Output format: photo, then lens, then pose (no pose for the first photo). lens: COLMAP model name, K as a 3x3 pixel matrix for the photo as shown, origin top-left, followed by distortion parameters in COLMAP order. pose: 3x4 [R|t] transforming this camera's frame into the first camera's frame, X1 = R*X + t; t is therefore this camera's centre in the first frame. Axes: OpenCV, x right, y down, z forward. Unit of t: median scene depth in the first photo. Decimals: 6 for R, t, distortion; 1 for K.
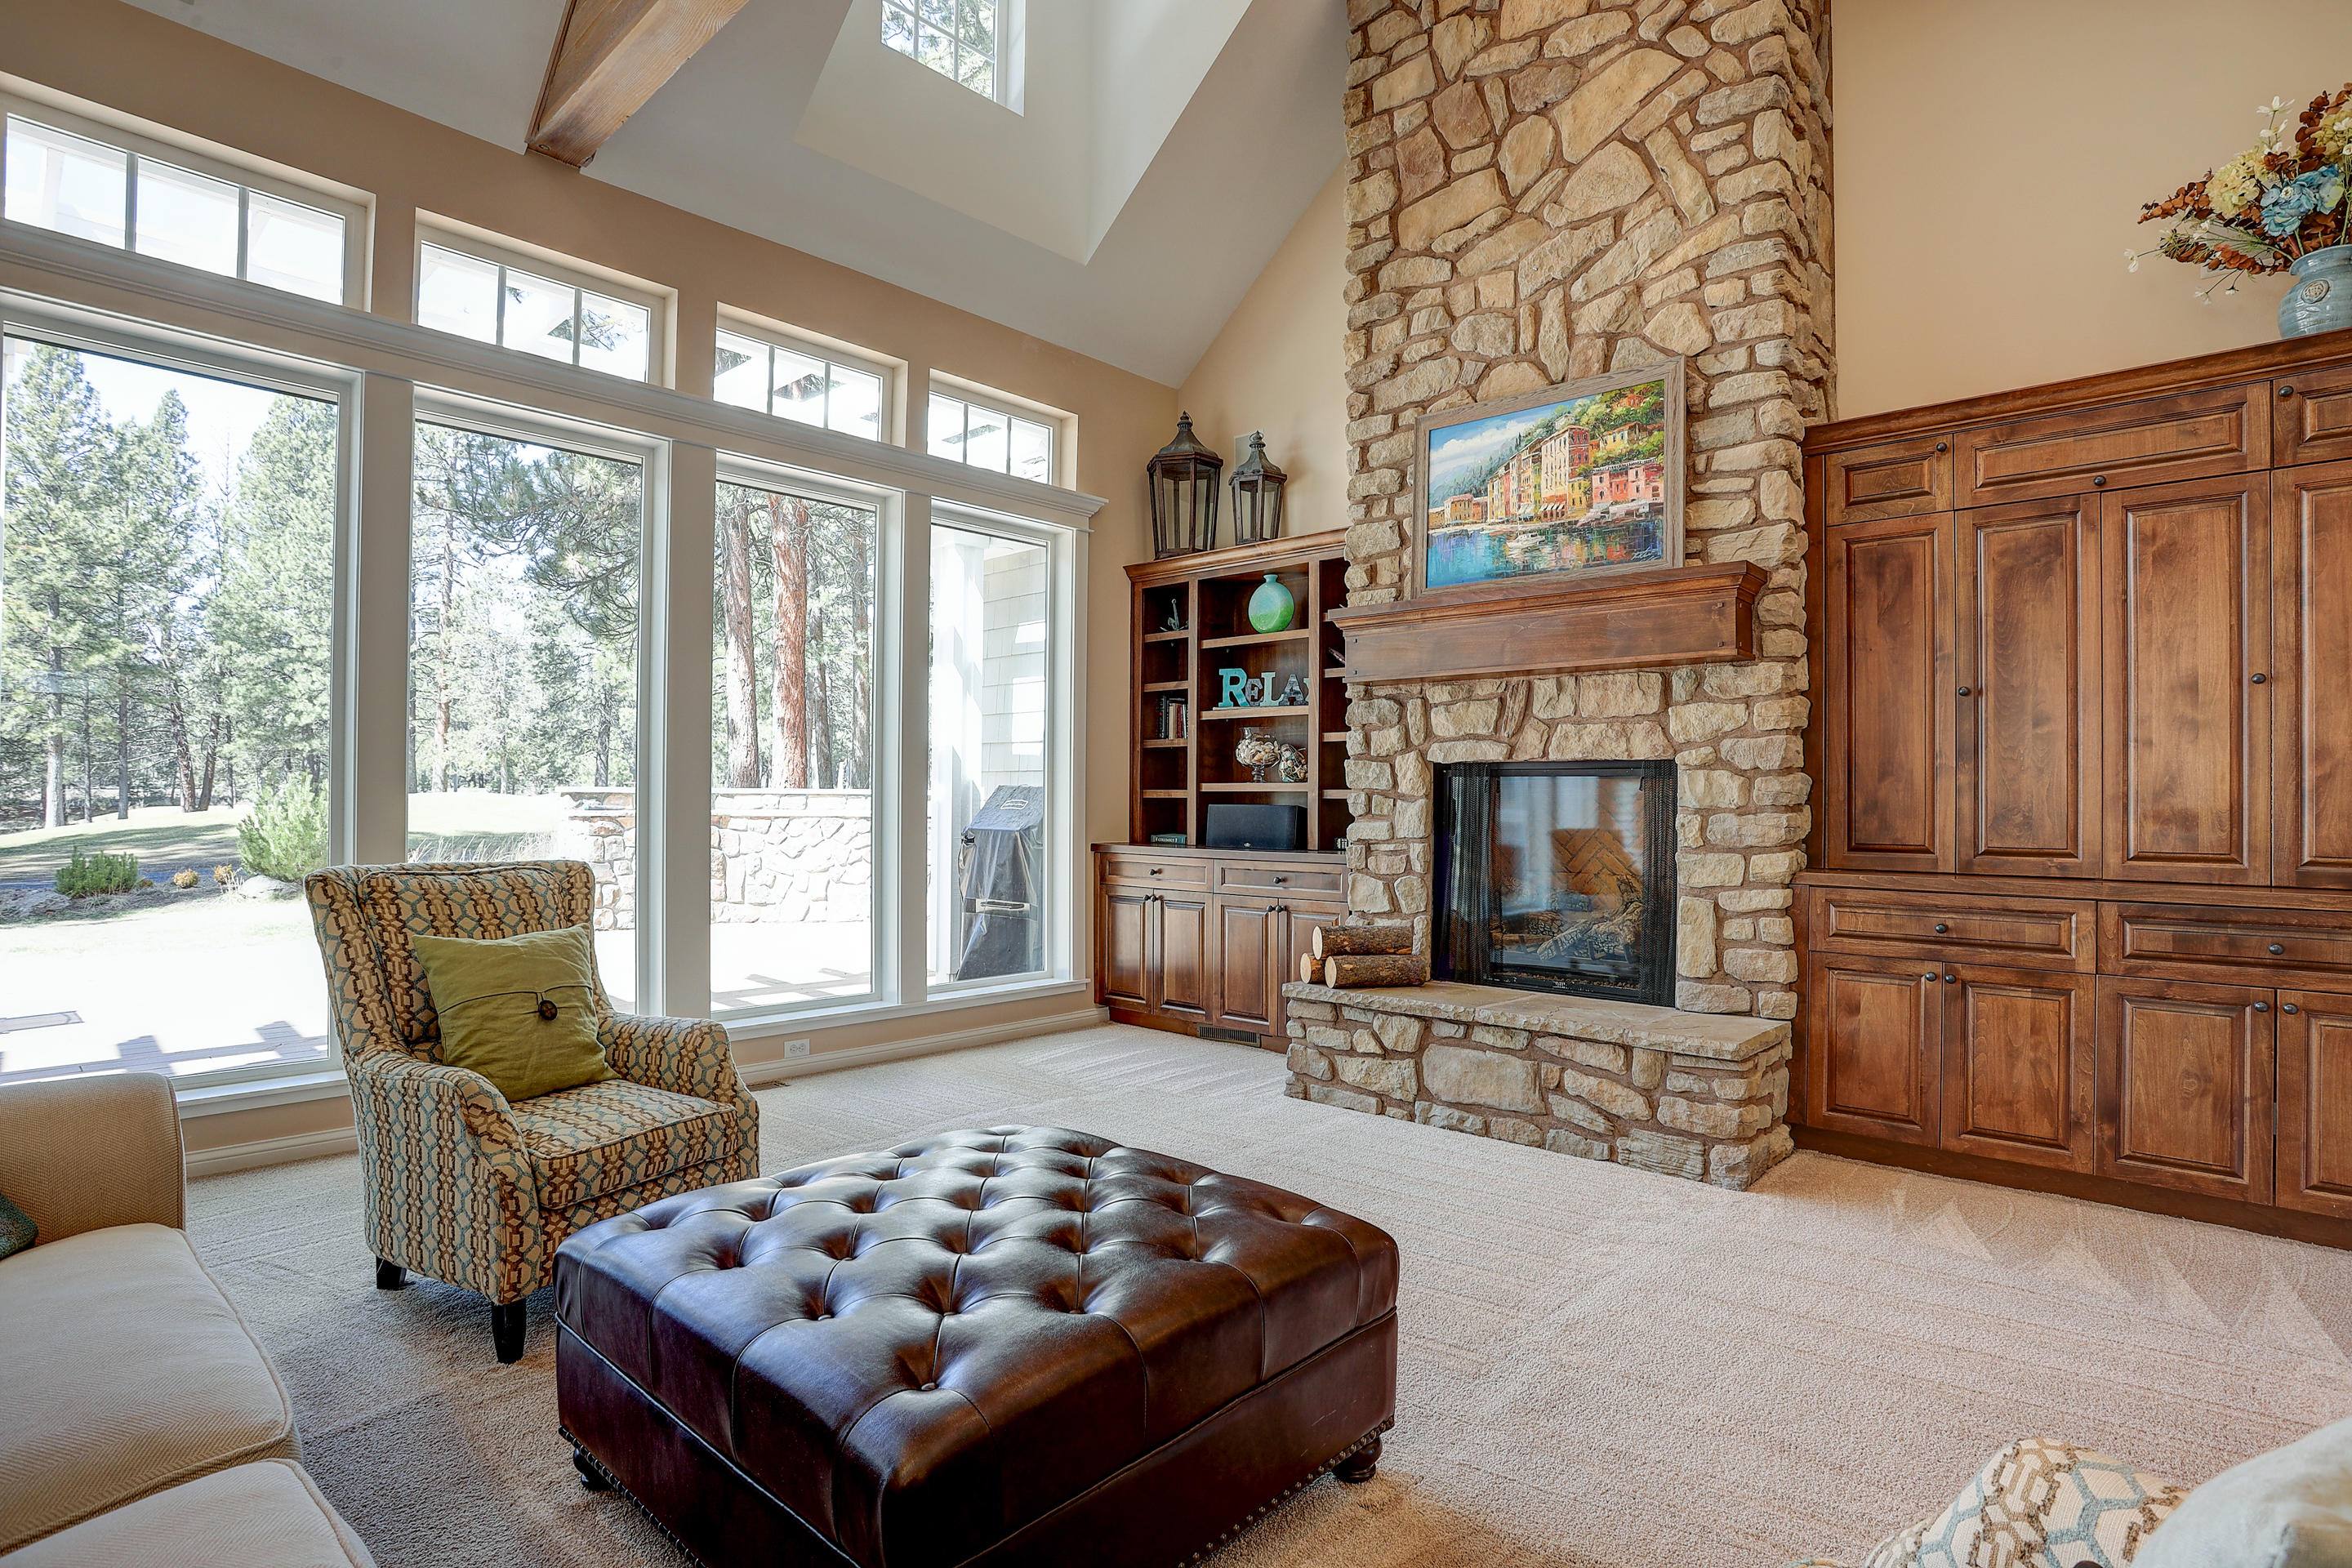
lens RADIAL K [[1194.0, 0, 1196.0], [0, 1194.0, 791.8], [0, 0, 1]] dist [-0.076465, 0.034086]
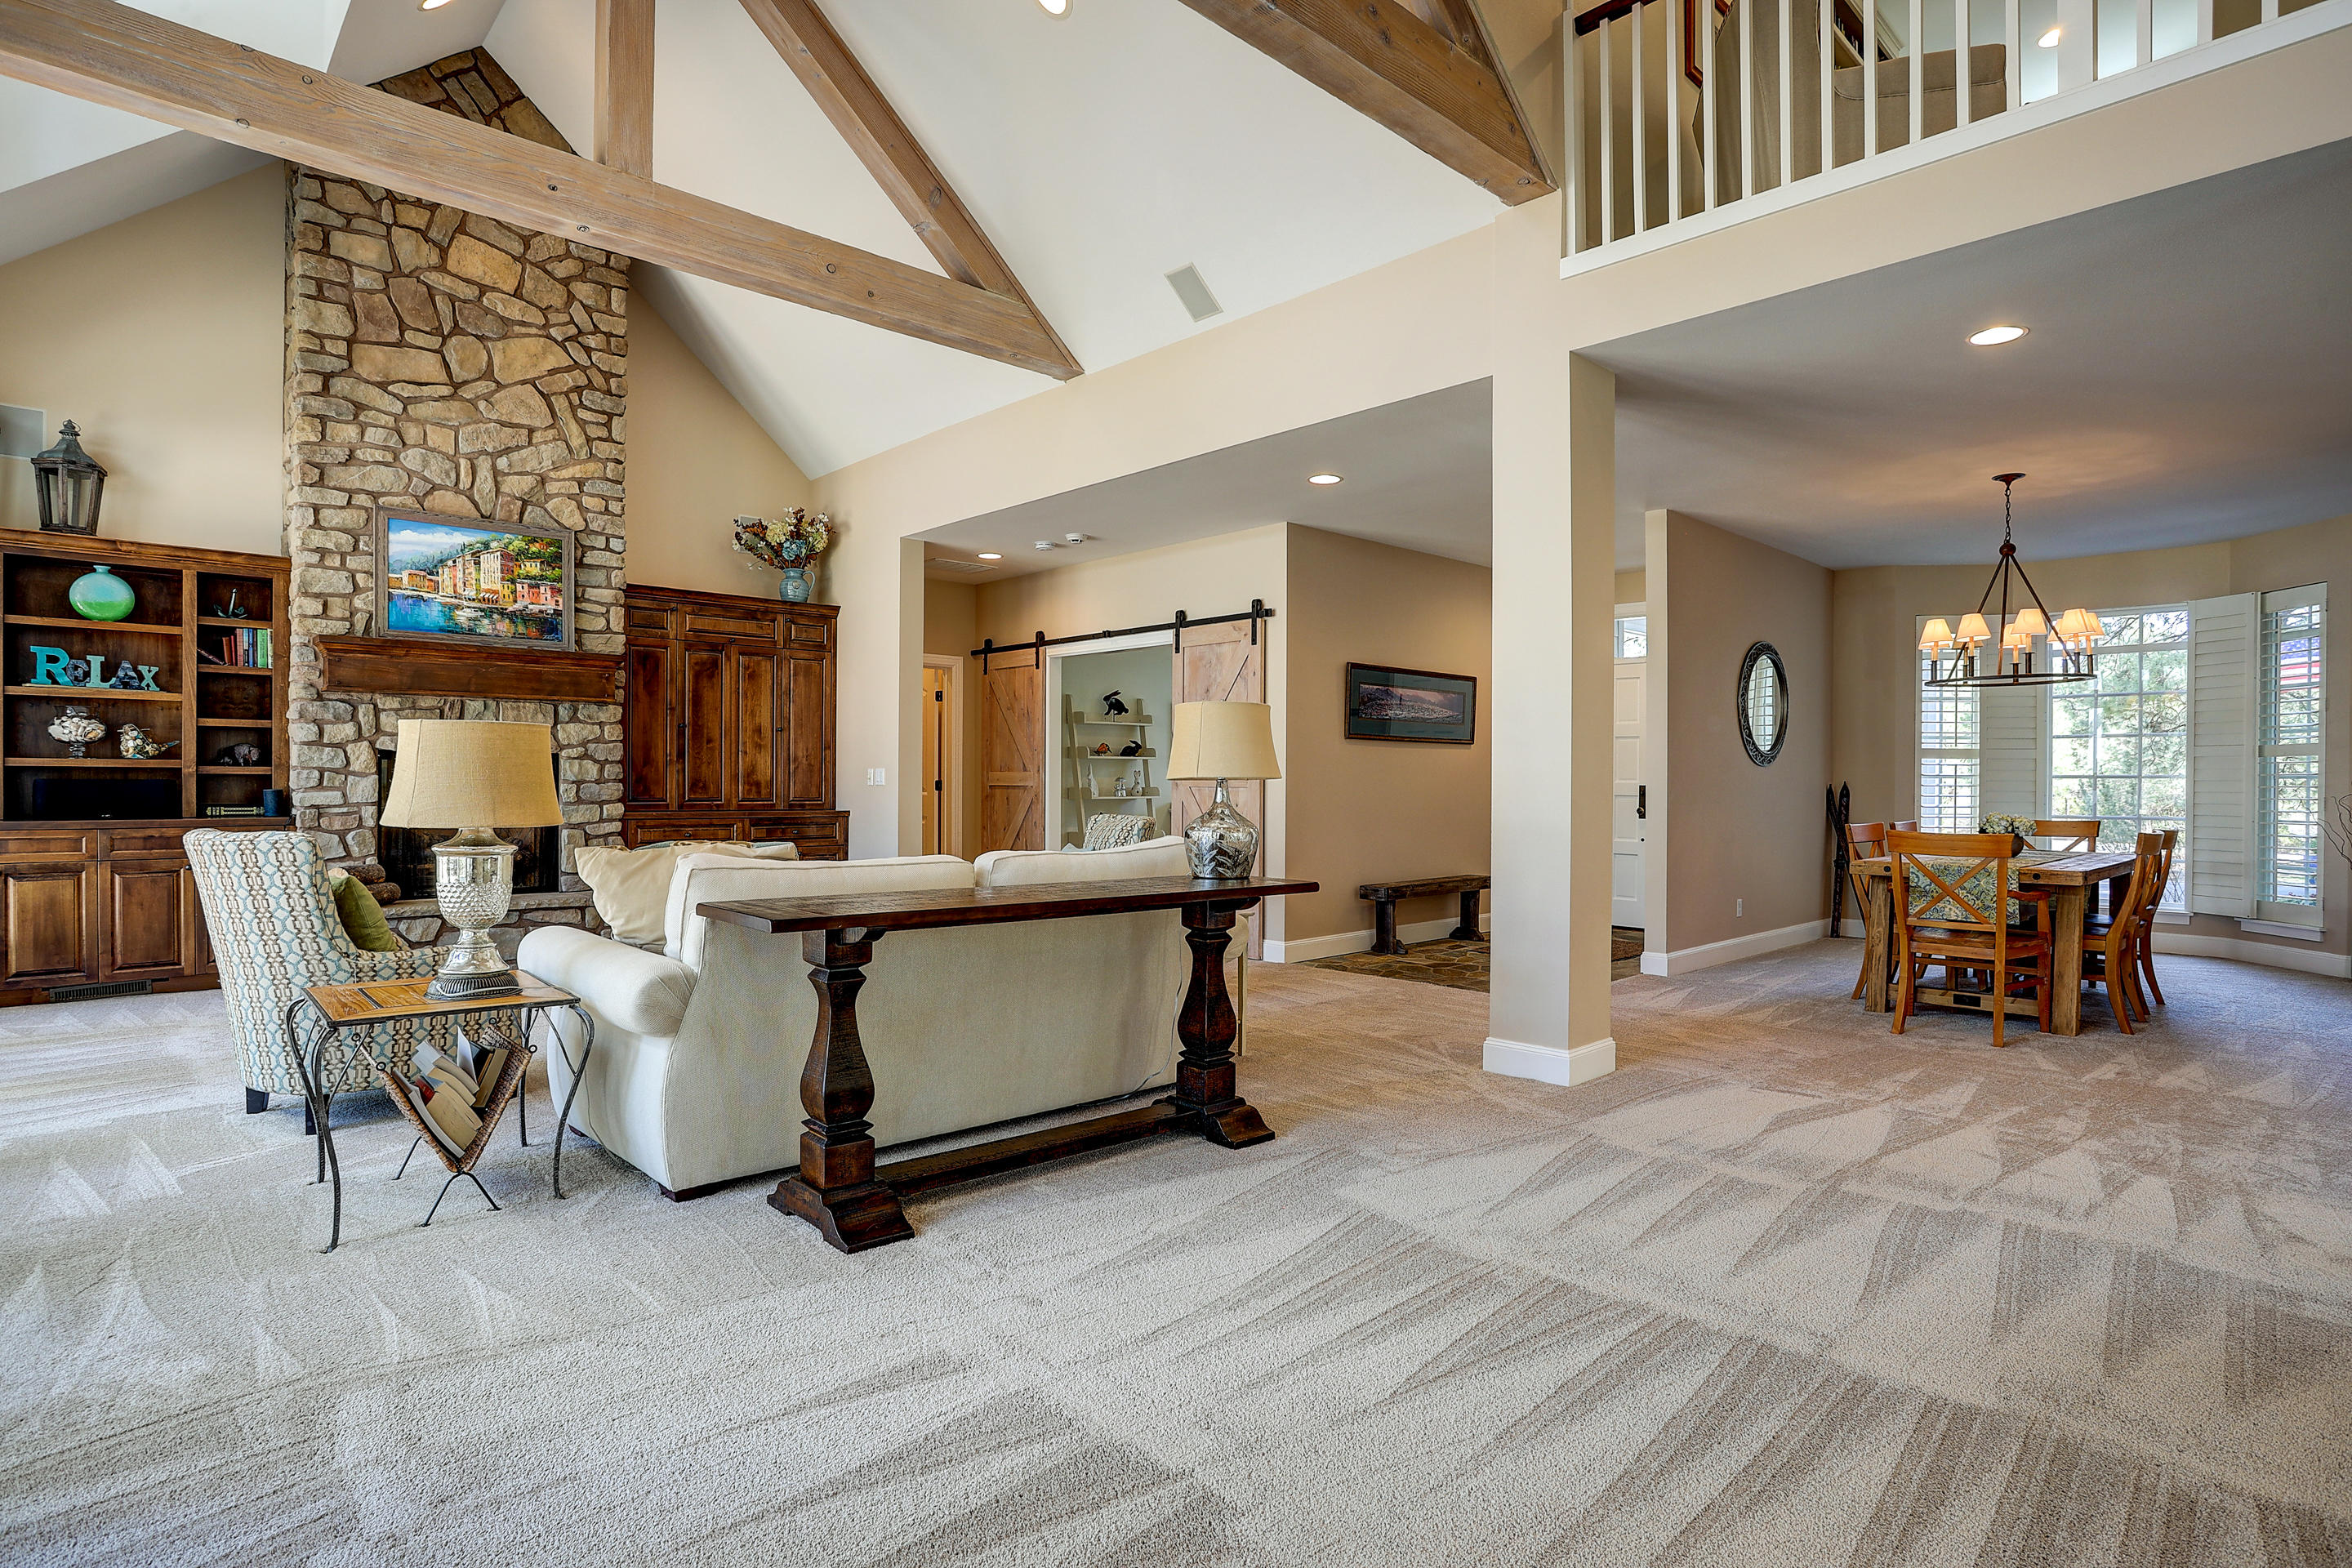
lens RADIAL K [[1194.0, 0, 1196.0], [0, 1194.0, 791.8], [0, 0, 1]] dist [-0.076465, 0.034086]
pose [[0.057234, -0.015001, 0.998248, -1.279074], [-0.012355, 0.999800, 0.015733, -0.008731], [-0.998284, -0.013233, 0.057037, -0.068058]]
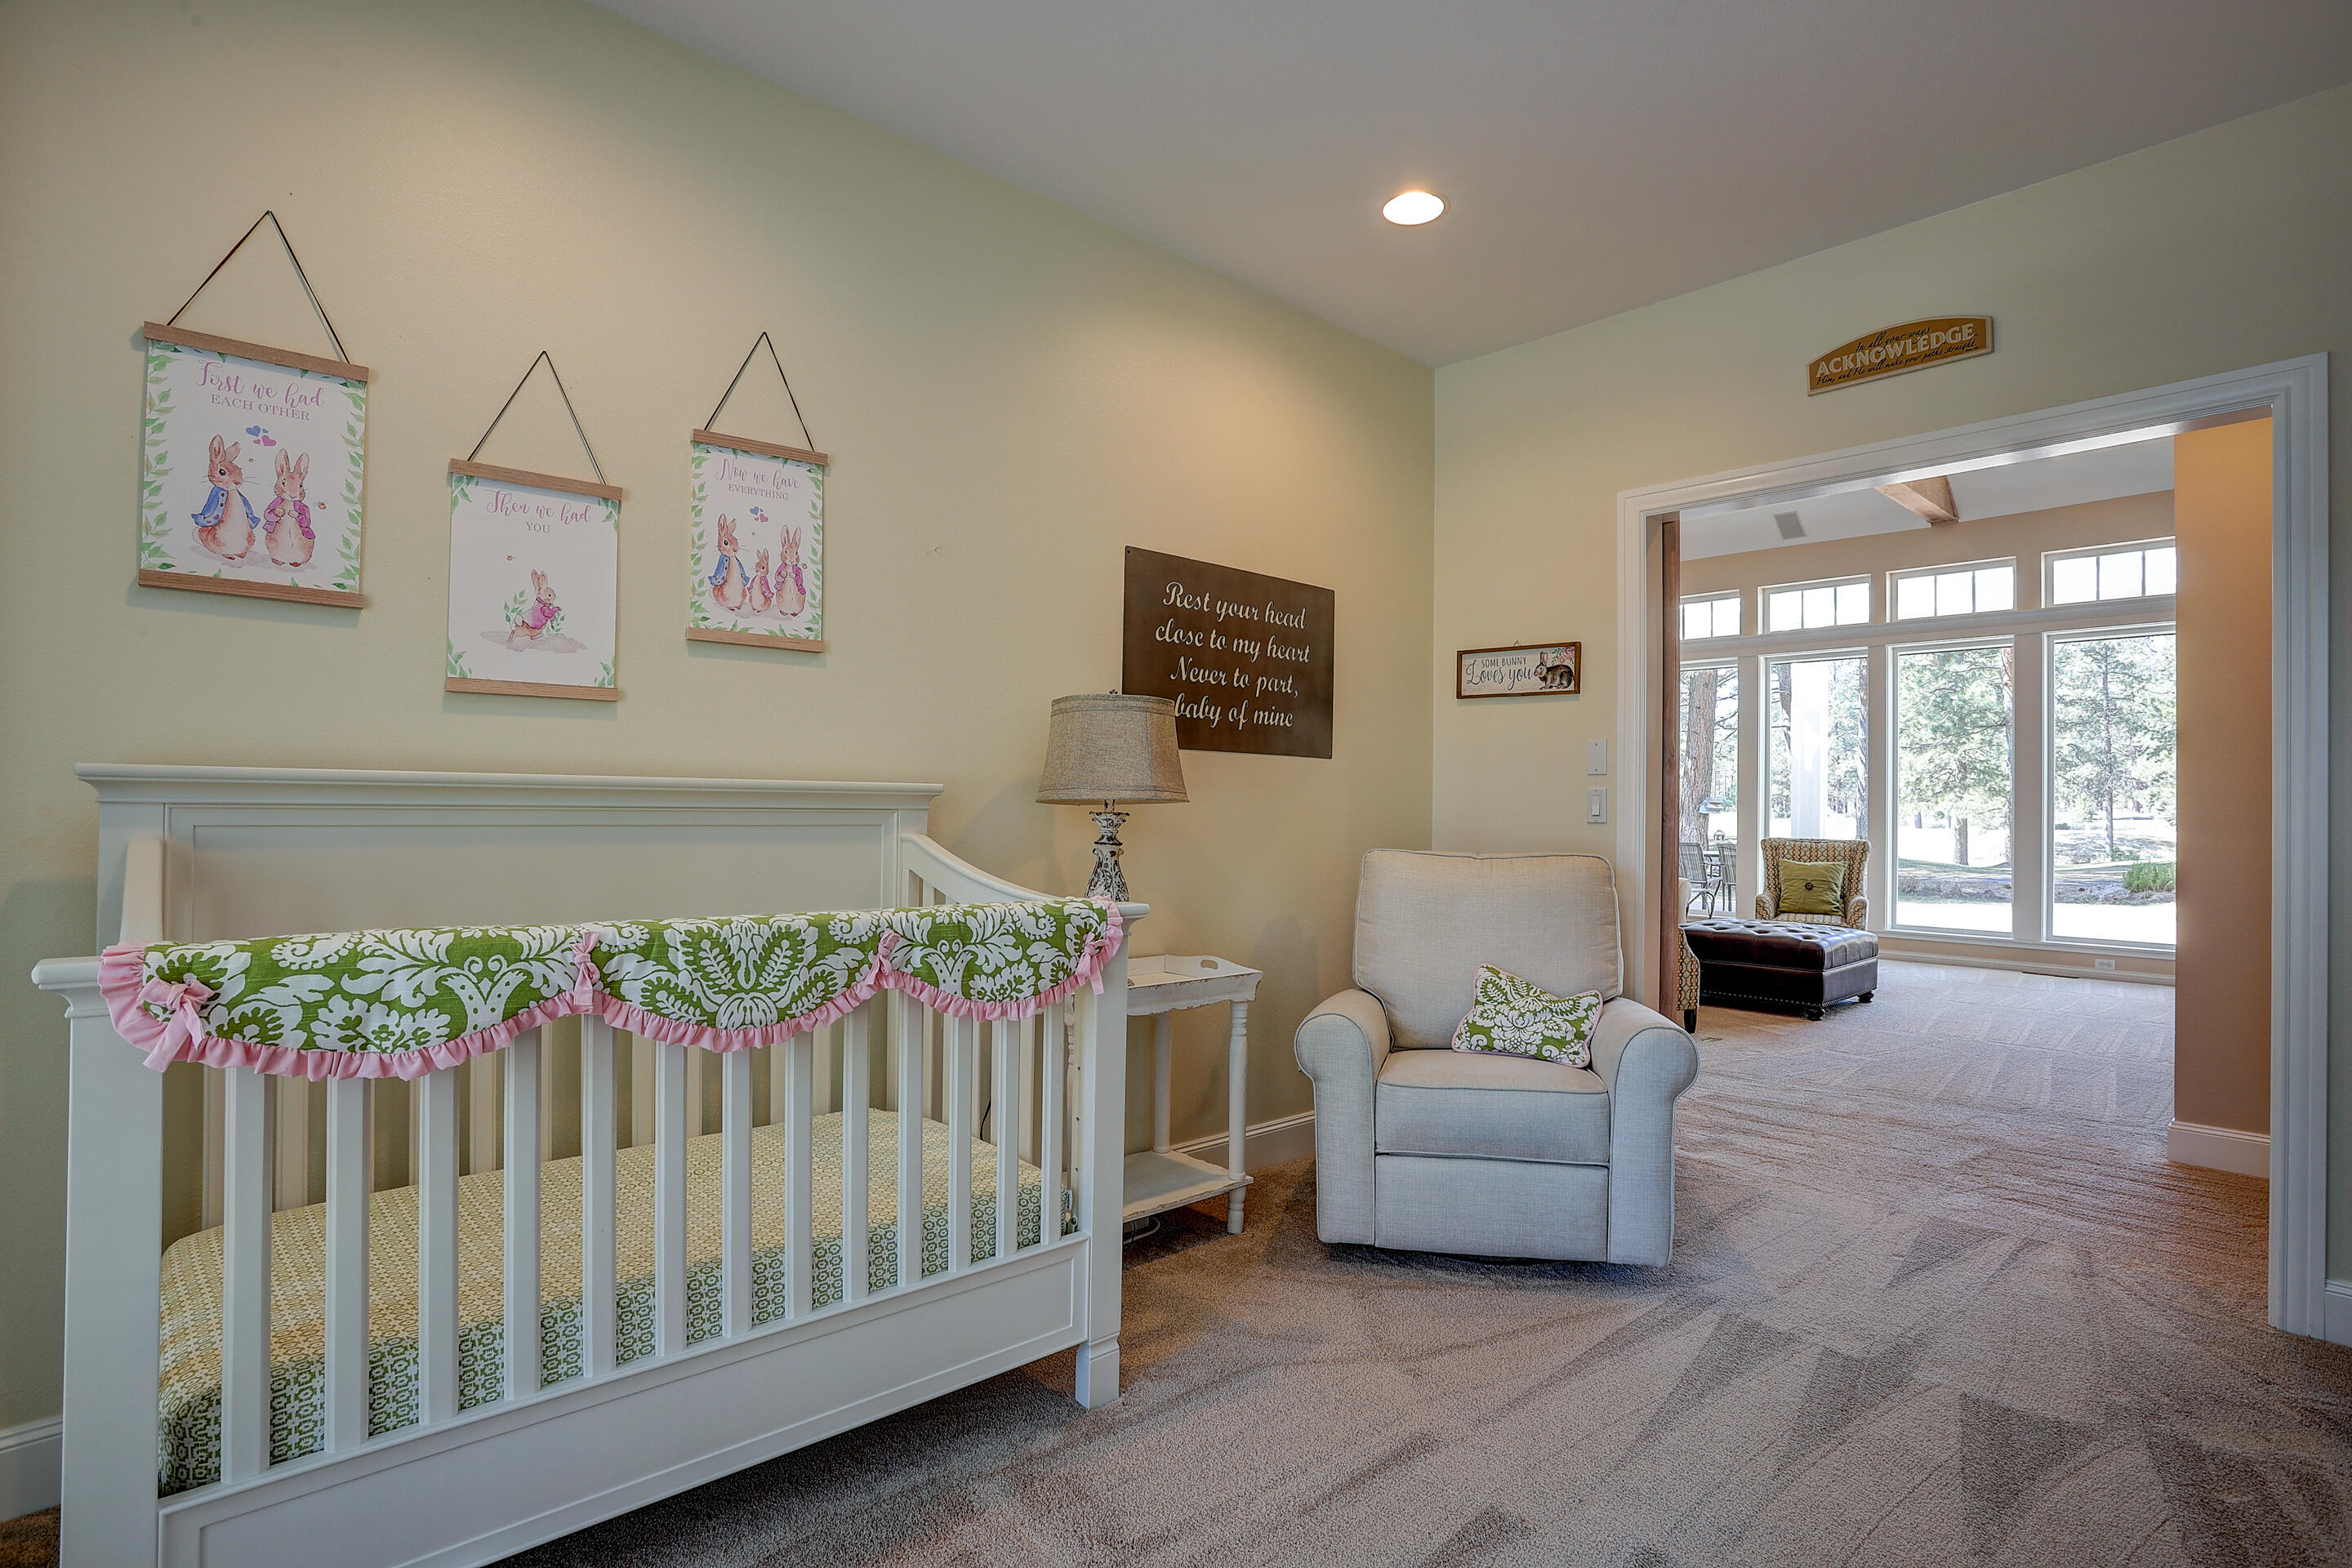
lens RADIAL K [[1152.0, 0, 1190.5], [0, 1152.0, 792.7], [0, 0, 1]] dist [-0.076642, 0.033874]
pose [[-0.089861, -0.021120, -0.995730, 1.632730], [-0.005809, 0.999769, -0.020682, 0.009391], [0.995937, 0.003926, -0.089963, -0.216356]]
